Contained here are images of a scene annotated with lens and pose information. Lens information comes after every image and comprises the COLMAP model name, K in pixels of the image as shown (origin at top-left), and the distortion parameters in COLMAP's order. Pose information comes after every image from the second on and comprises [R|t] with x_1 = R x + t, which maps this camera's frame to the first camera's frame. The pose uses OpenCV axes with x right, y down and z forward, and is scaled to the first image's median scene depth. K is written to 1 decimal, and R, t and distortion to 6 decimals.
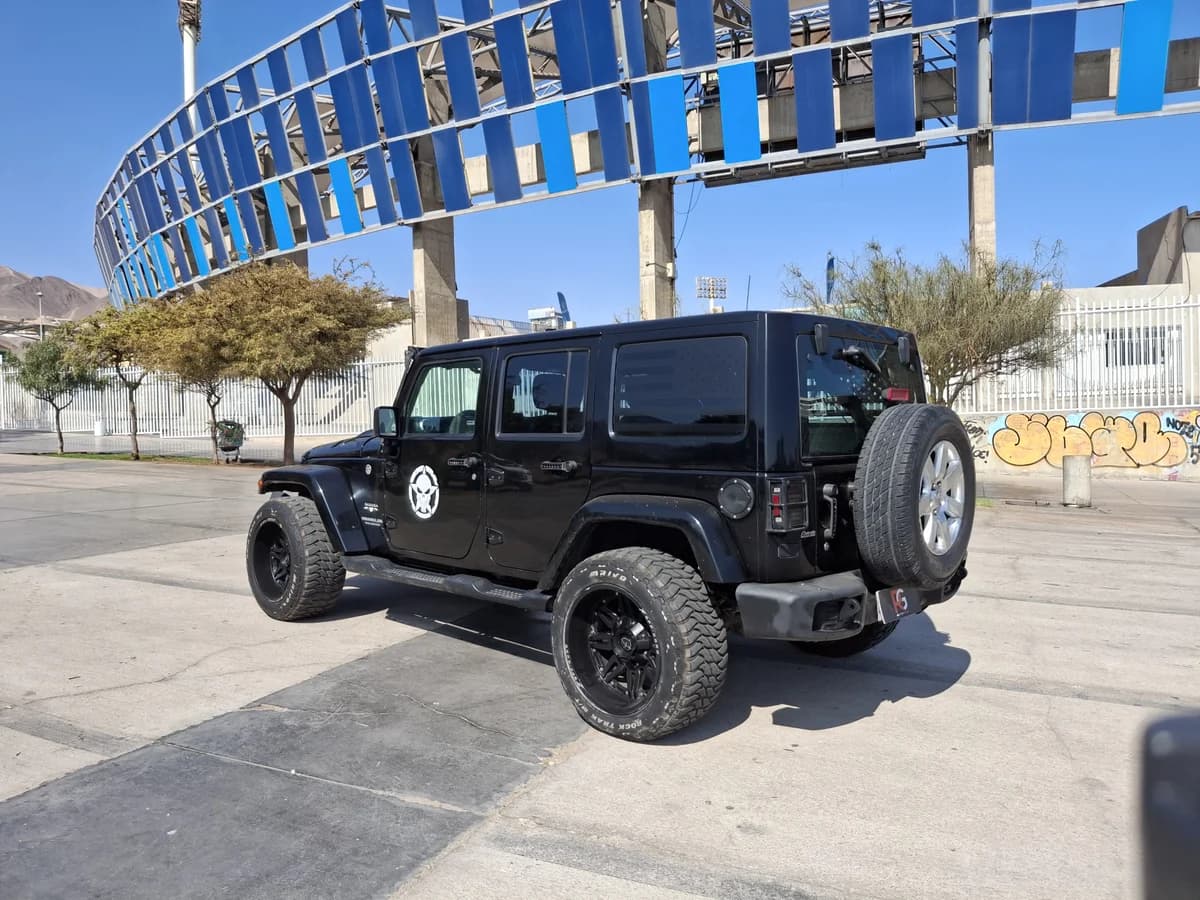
lens RADIAL K [[898.6, 0, 601.6], [0, 898.6, 472.2], [0, 0, 1]] dist [0.050666, -0.115505]
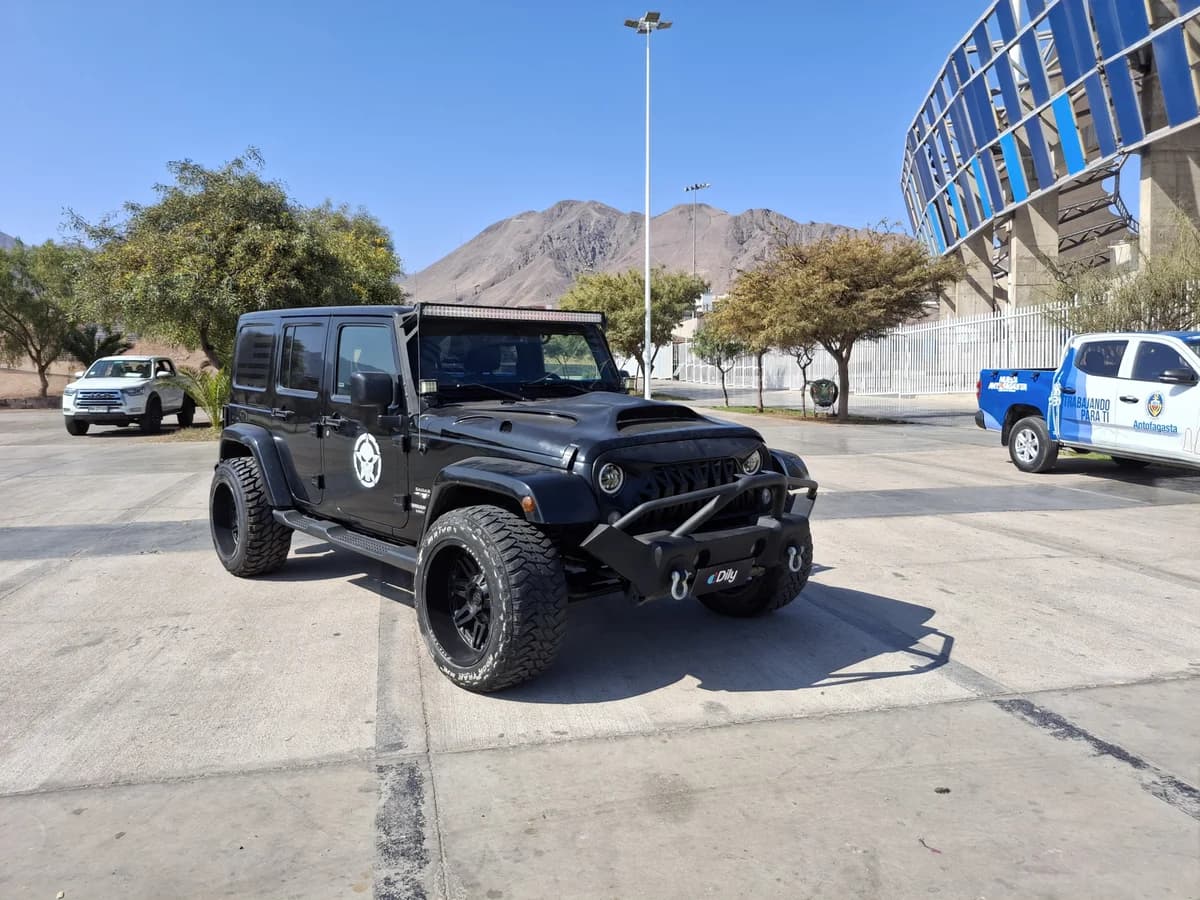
lens RADIAL K [[911.0, 0, 590.5], [0, 911.0, 468.8], [0, 0, 1]] dist [-0.004009, -0.028425]
pose [[0.570553, 0.070456, -0.818233, 0.243074], [-0.036869, 0.997506, 0.060184, -0.002421], [0.820433, -0.004170, 0.571728, 0.079321]]
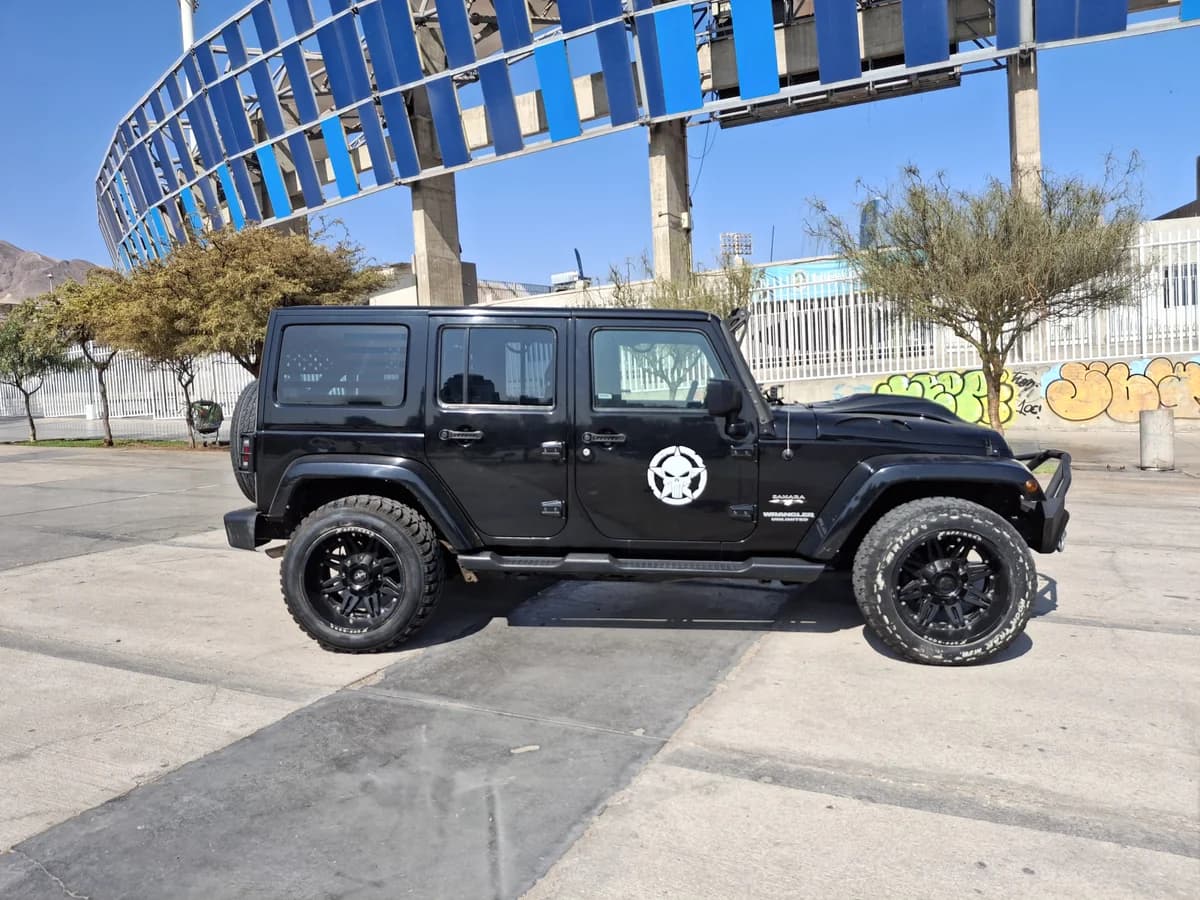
lens RADIAL K [[893.4, 0, 604.0], [0, 893.4, 468.9], [0, 0, 1]] dist [0.030955, -0.079795]
pose [[0.998942, -0.031515, -0.033485, 0.015534], [0.032728, 0.998804, 0.036326, -0.004932], [0.032300, -0.037383, 0.998779, 0.066719]]
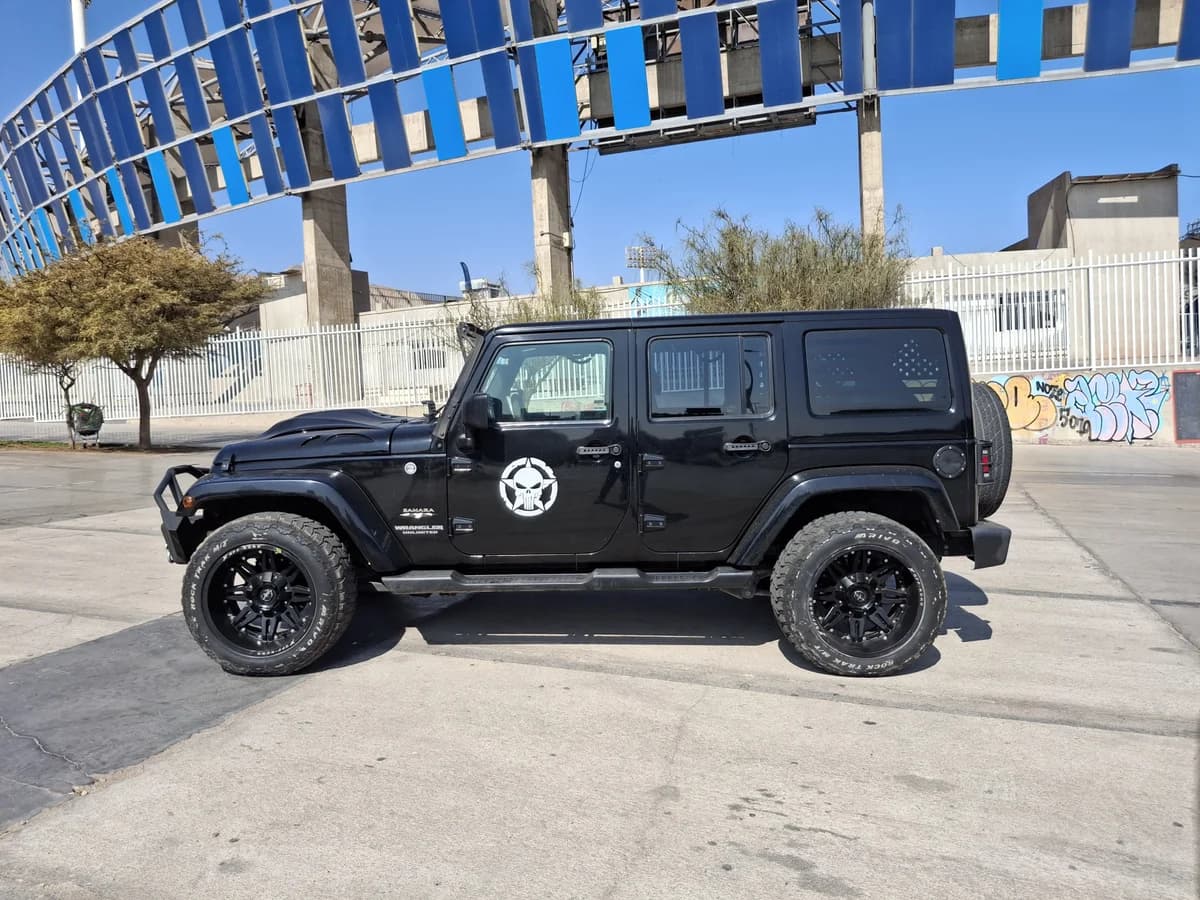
lens RADIAL K [[905.2, 0, 600.4], [0, 905.2, 464.7], [0, 0, 1]] dist [0.012551, -0.051106]
pose [[0.997892, -0.024239, 0.060193, 0.048441], [0.022837, 0.999454, 0.023865, -0.001746], [-0.060738, -0.022440, 0.997901, 0.009109]]
